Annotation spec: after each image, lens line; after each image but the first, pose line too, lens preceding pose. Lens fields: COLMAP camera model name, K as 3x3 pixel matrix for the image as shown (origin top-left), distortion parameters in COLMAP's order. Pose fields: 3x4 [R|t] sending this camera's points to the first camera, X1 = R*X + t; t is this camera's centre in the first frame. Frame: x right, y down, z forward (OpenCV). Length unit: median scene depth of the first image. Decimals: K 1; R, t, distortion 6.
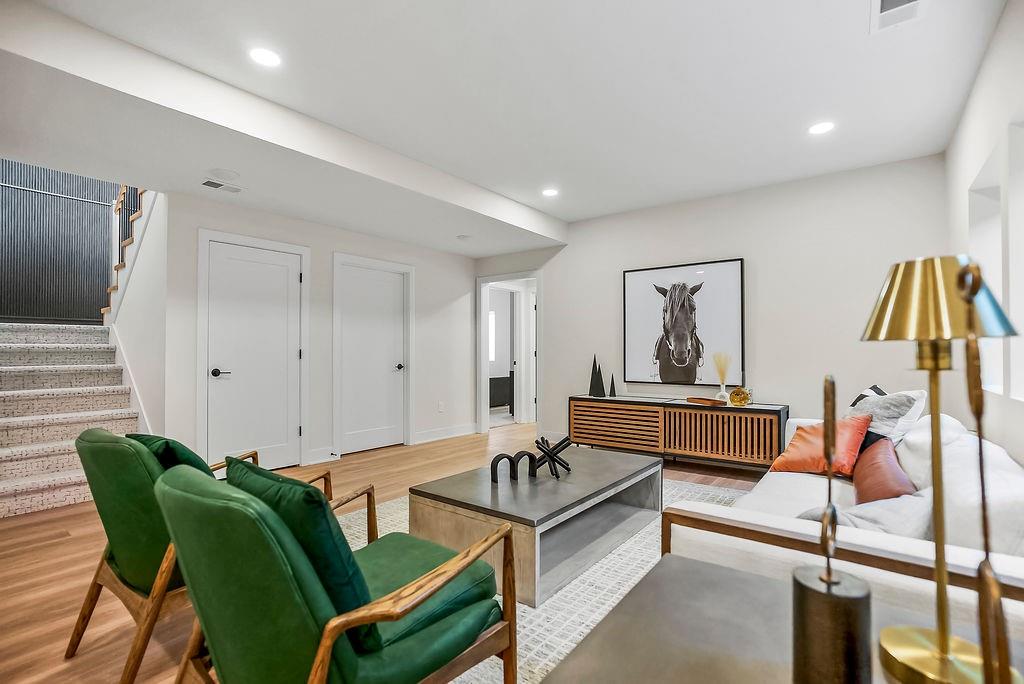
lens RADIAL K [[476.5, 0, 507.3], [0, 476.5, 348.3], [0, 0, 1]] dist [-0.029349, 0.009695]
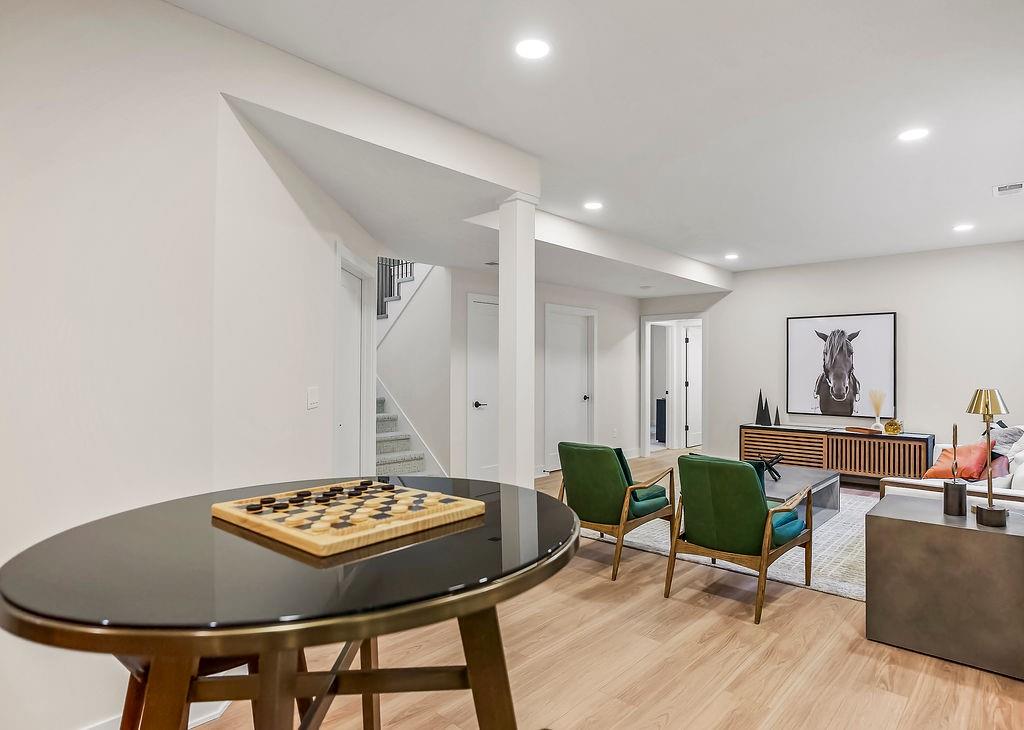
lens RADIAL K [[625.5, 0, 515.8], [0, 625.5, 362.3], [0, 0, 1]] dist [-0.002111, 0.000240]
pose [[0.999028, 0.005355, -0.043746, -0.382550], [-0.005021, 0.999957, 0.007743, -0.067462], [0.043786, -0.007516, 0.999013, -0.607634]]
